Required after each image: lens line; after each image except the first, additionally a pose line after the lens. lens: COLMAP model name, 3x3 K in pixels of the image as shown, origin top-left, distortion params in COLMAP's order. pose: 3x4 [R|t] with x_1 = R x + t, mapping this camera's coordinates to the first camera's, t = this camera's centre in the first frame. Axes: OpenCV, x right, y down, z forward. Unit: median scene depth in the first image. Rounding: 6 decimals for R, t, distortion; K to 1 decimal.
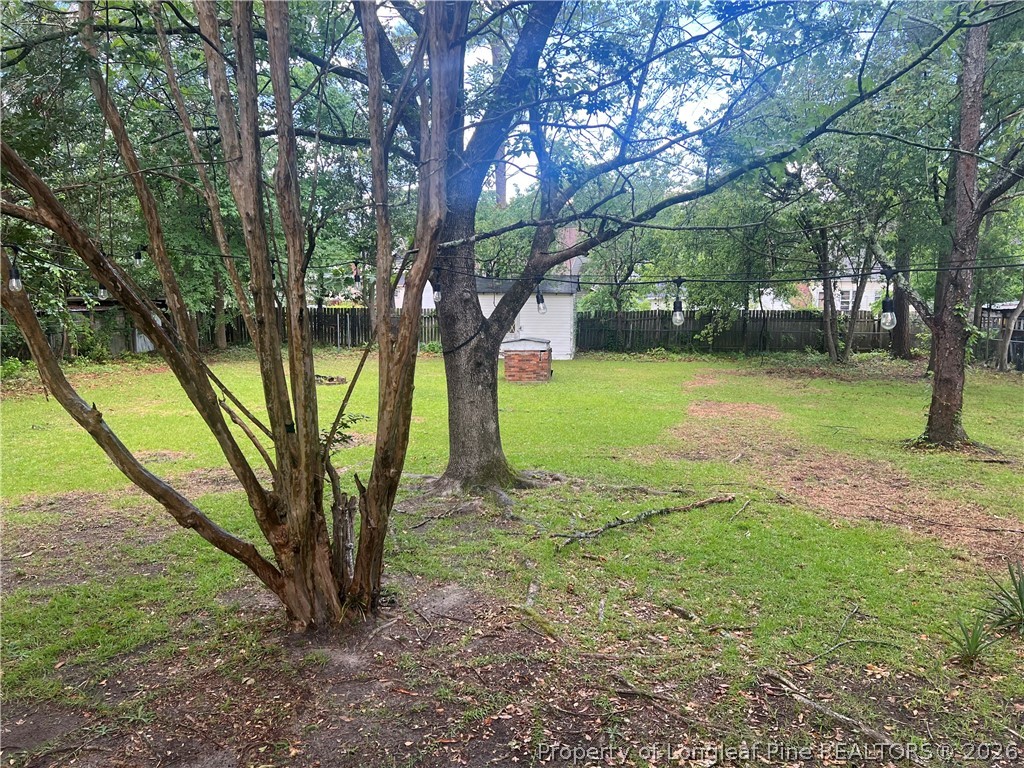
lens RADIAL K [[773.6, 0, 506.1], [0, 773.6, 390.8], [0, 0, 1]] dist [0.041556, -0.047647]
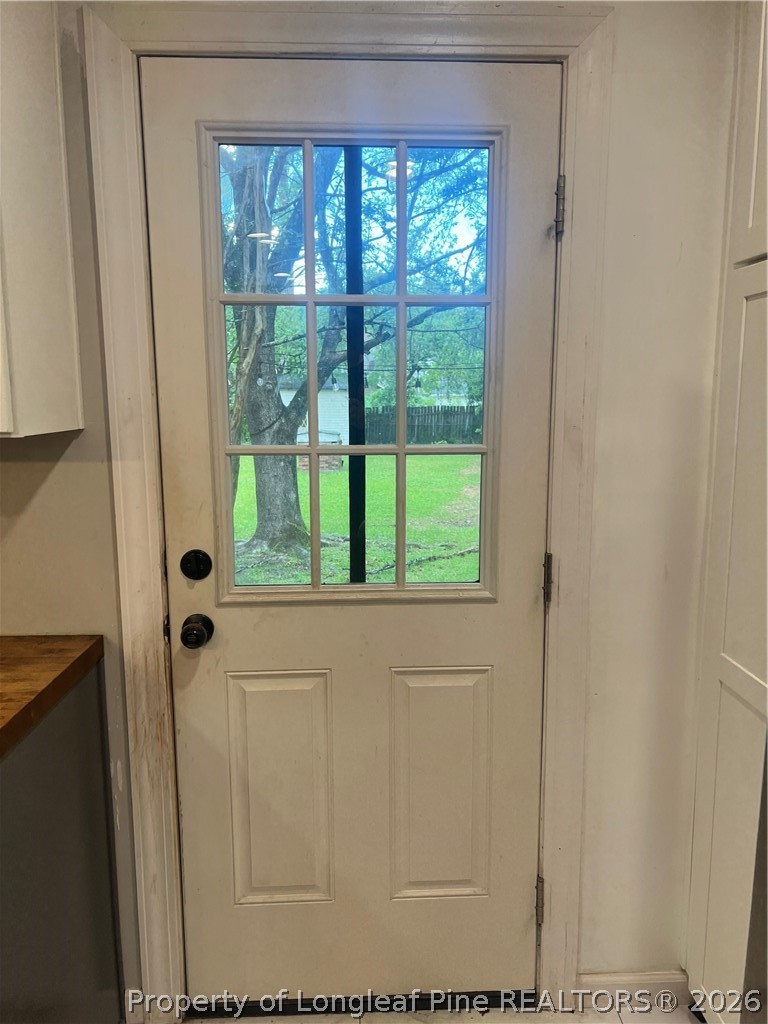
lens RADIAL K [[773.6, 0, 391.3], [0, 773.6, 517.9], [0, 0, 1]] dist [0.041556, -0.047647]
pose [[0.992781, -0.018763, 0.118462, -0.009446], [0.014500, 0.999220, 0.036741, 0.038031], [-0.119059, -0.034758, 0.992279, -0.219356]]
